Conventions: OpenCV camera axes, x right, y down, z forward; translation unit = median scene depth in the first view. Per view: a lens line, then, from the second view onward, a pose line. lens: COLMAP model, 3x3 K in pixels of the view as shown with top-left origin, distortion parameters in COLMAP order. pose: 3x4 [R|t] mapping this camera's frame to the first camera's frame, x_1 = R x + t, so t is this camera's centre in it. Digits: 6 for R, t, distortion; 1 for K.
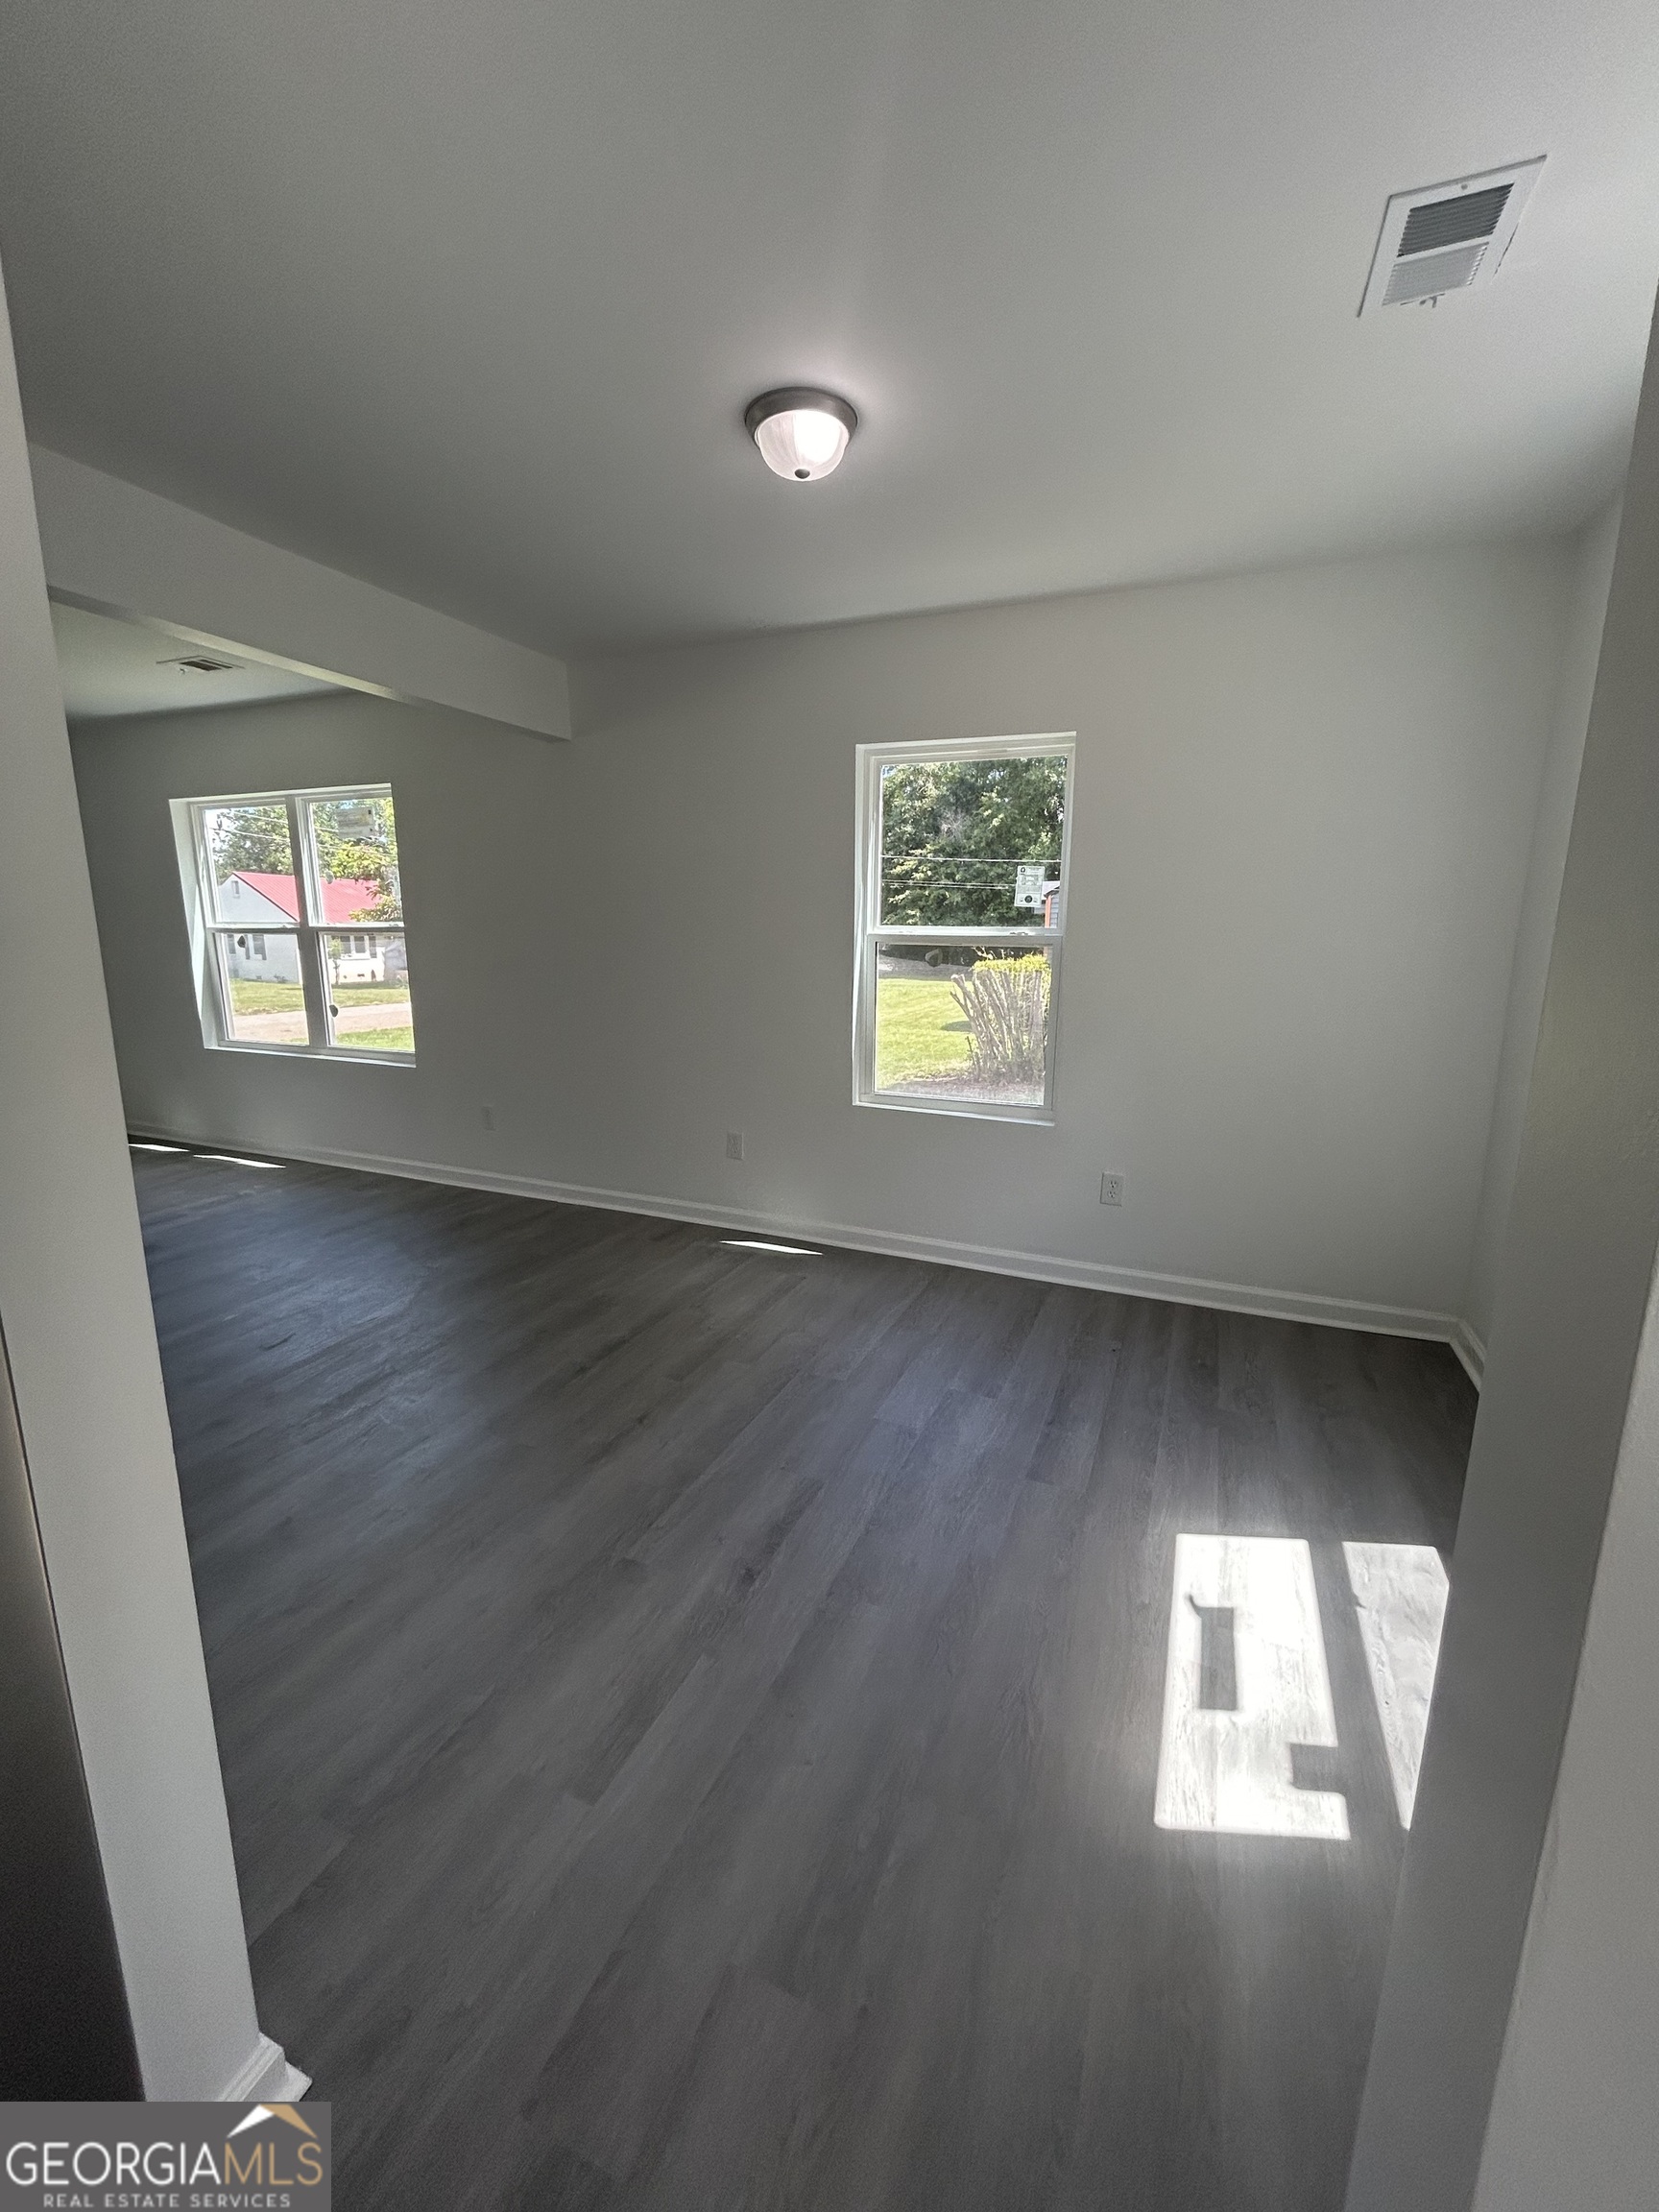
lens RADIAL K [[890.0, 0, 827.7], [0, 890.0, 1111.7], [0, 0, 1]] dist [-0.000654, 0.000702]
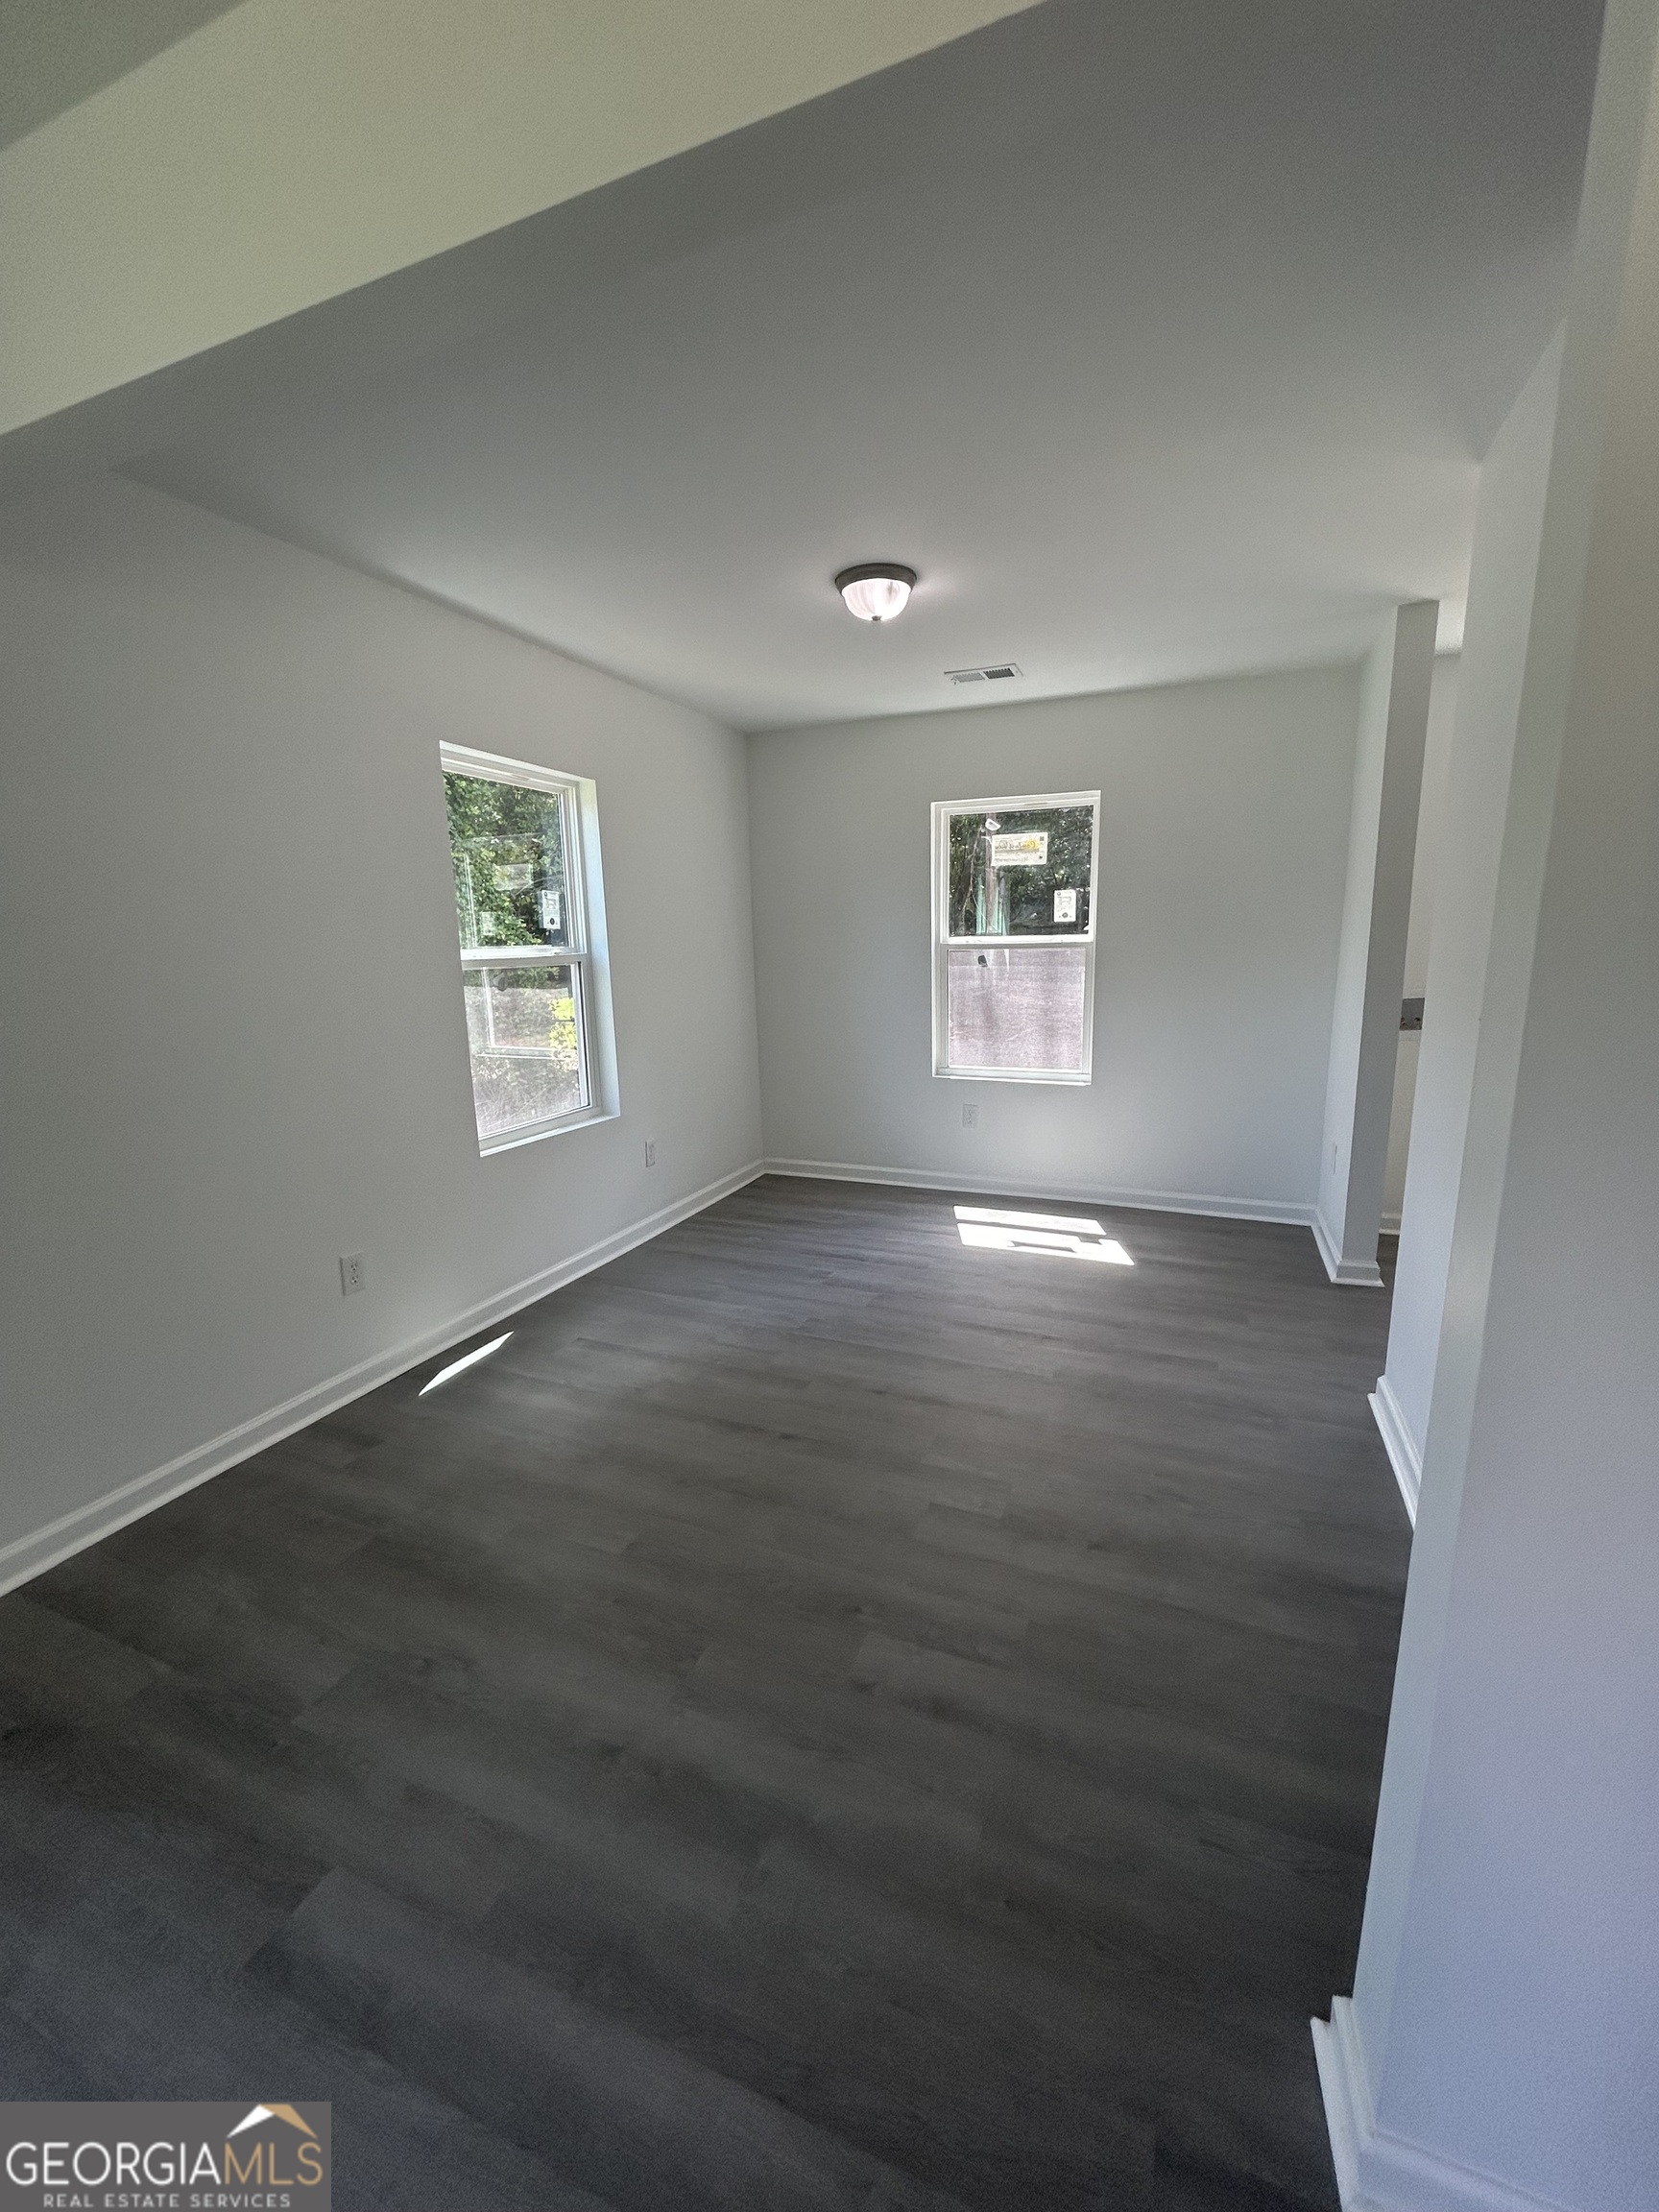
lens RADIAL K [[890.0, 0, 835.3], [0, 890.0, 1107.3], [0, 0, 1]] dist [-0.000654, 0.000702]
pose [[-0.016466, -0.200562, 0.979543, -0.986636], [0.217102, 0.955585, 0.199307, -0.183068], [-0.976010, 0.215943, 0.027808, 0.763940]]
